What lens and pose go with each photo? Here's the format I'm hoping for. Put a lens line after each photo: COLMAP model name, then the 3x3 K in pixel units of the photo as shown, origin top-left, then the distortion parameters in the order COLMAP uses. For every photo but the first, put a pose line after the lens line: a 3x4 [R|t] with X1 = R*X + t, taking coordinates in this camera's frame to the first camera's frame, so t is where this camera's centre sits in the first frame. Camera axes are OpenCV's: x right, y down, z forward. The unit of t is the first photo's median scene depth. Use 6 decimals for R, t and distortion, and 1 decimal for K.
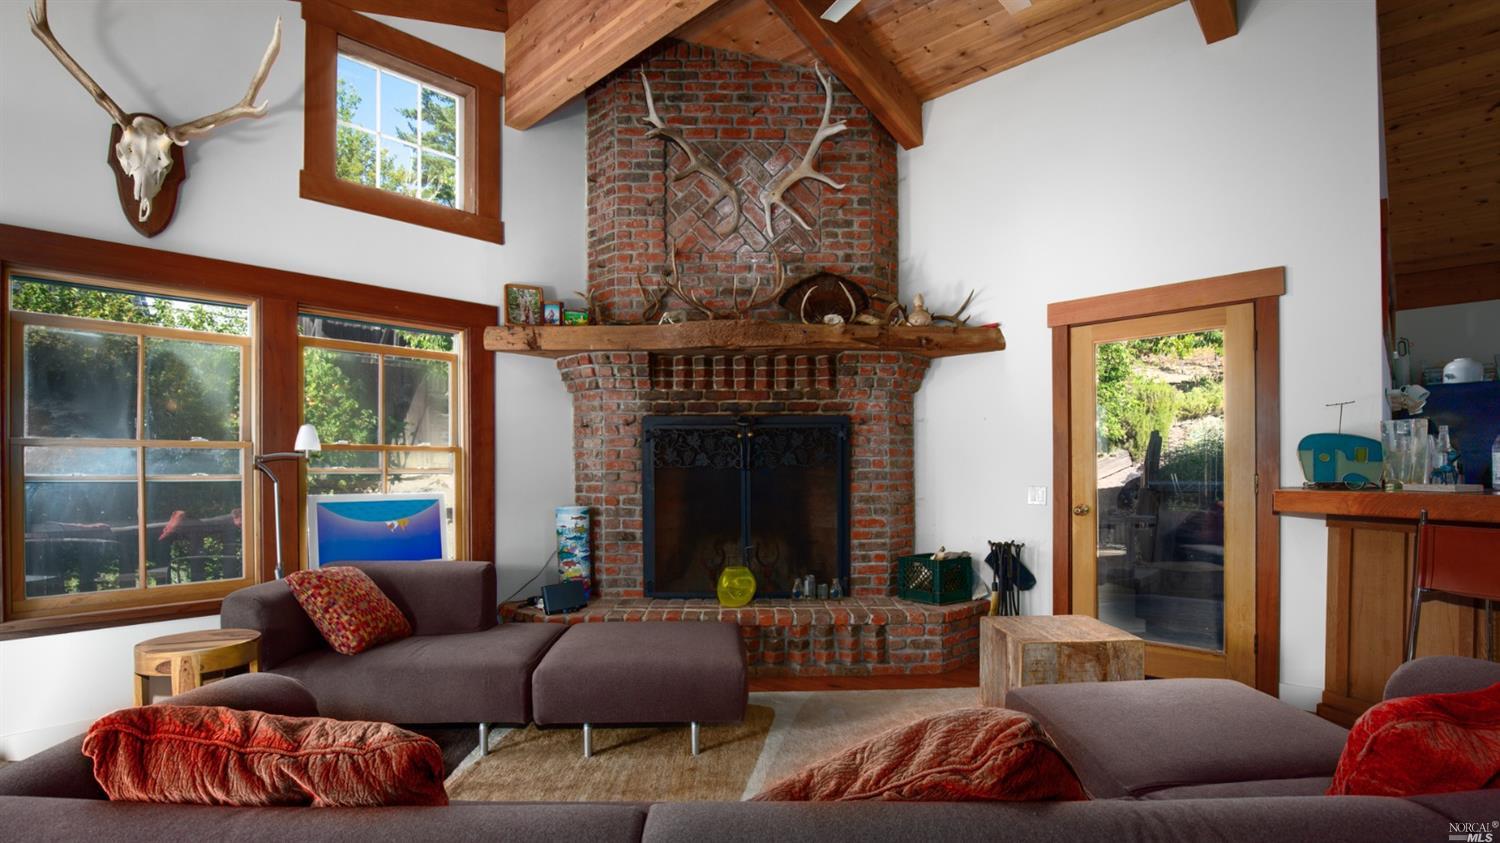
lens RADIAL K [[700.1, 0, 751.5], [0, 700.1, 474.9], [0, 0, 1]] dist [-0.031660, 0.000676]
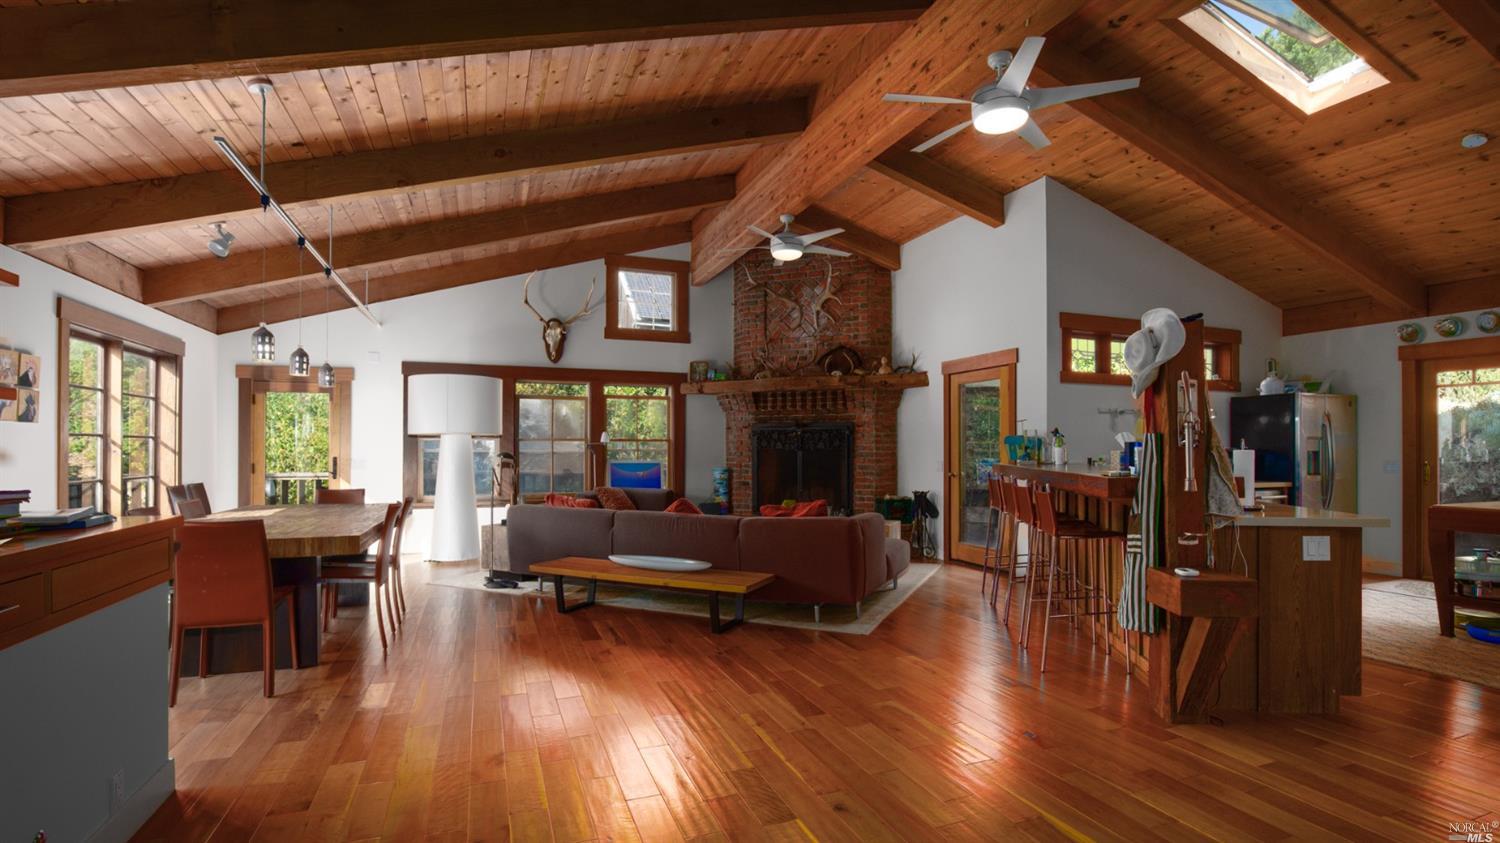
lens RADIAL K [[692.9, 0, 758.3], [0, 692.9, 440.1], [0, 0, 1]] dist [-0.030732, 0.005203]
pose [[0.905371, 0.001791, -0.424617, 0.699788], [-0.008700, 0.999859, -0.014331, -0.008592], [0.424532, 0.016669, 0.905260, -0.784951]]
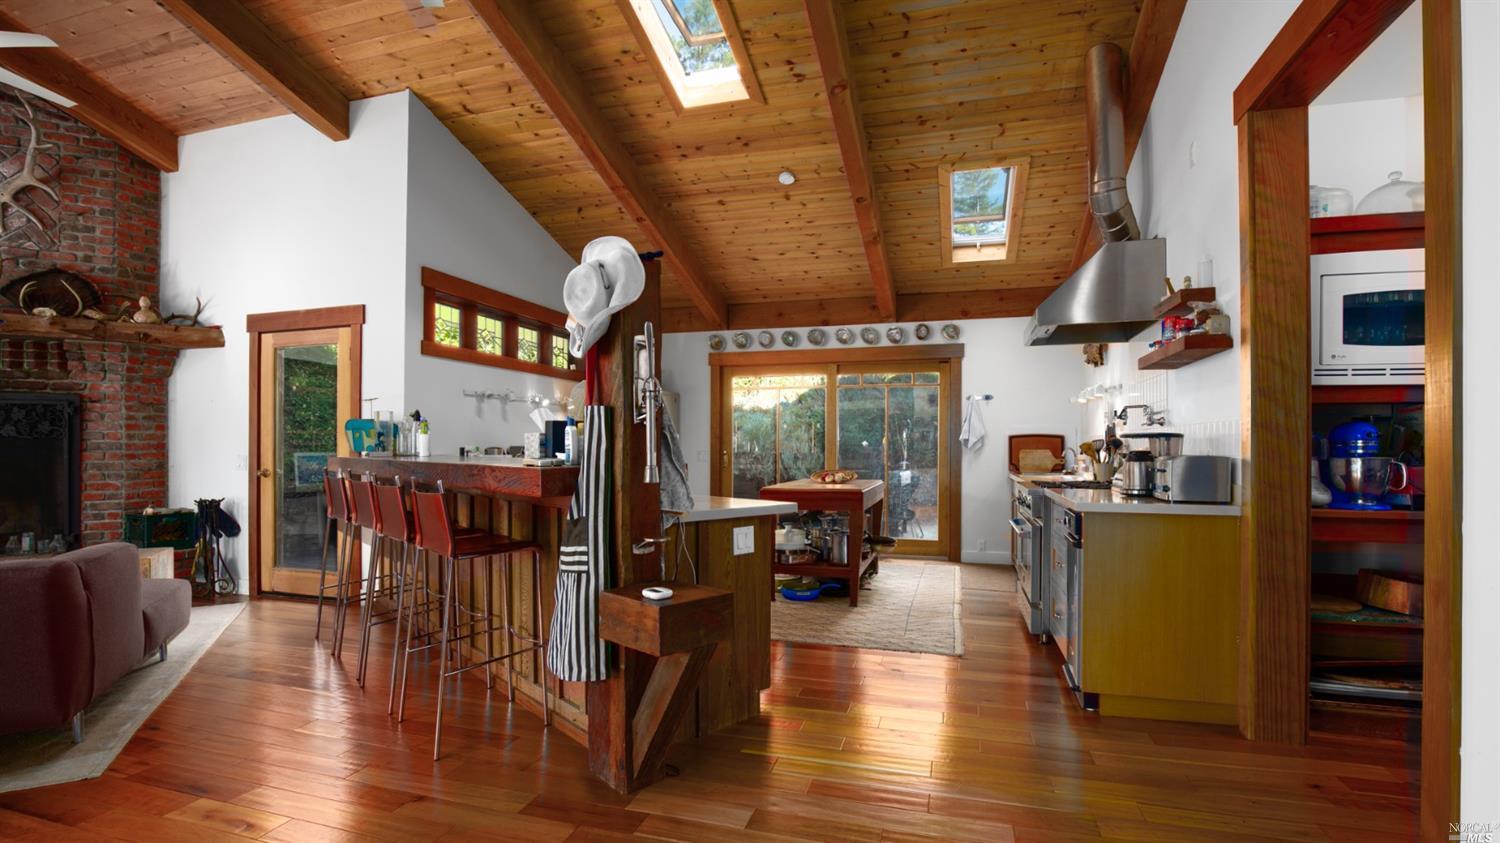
lens RADIAL K [[695.6, 0, 741.8], [0, 695.6, 445.8], [0, 0, 1]] dist [-0.035688, 0.005596]
pose [[0.896696, 0.008563, 0.442564, 0.633891], [-0.005386, 0.999950, -0.008435, 0.004267], [-0.442614, 0.005179, 0.896697, -0.499205]]
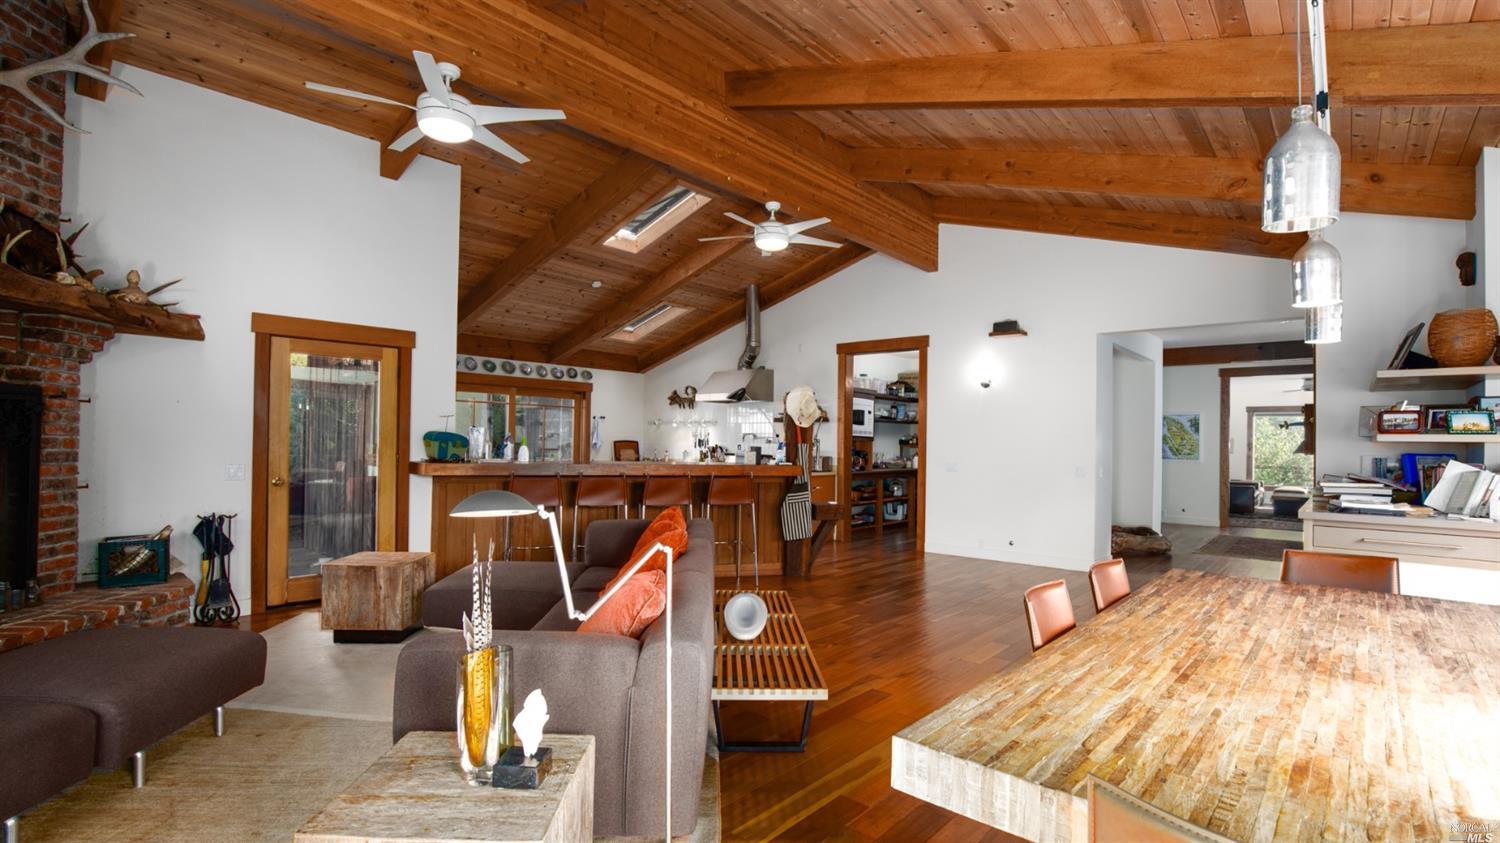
lens RADIAL K [[692.9, 0, 758.3], [0, 692.9, 440.1], [0, 0, 1]] dist [-0.030732, 0.005203]
pose [[-0.044830, 0.006504, 0.998973, -0.721457], [-0.012235, 0.999900, -0.007059, -0.025038], [-0.998920, -0.012539, -0.044746, 0.163369]]
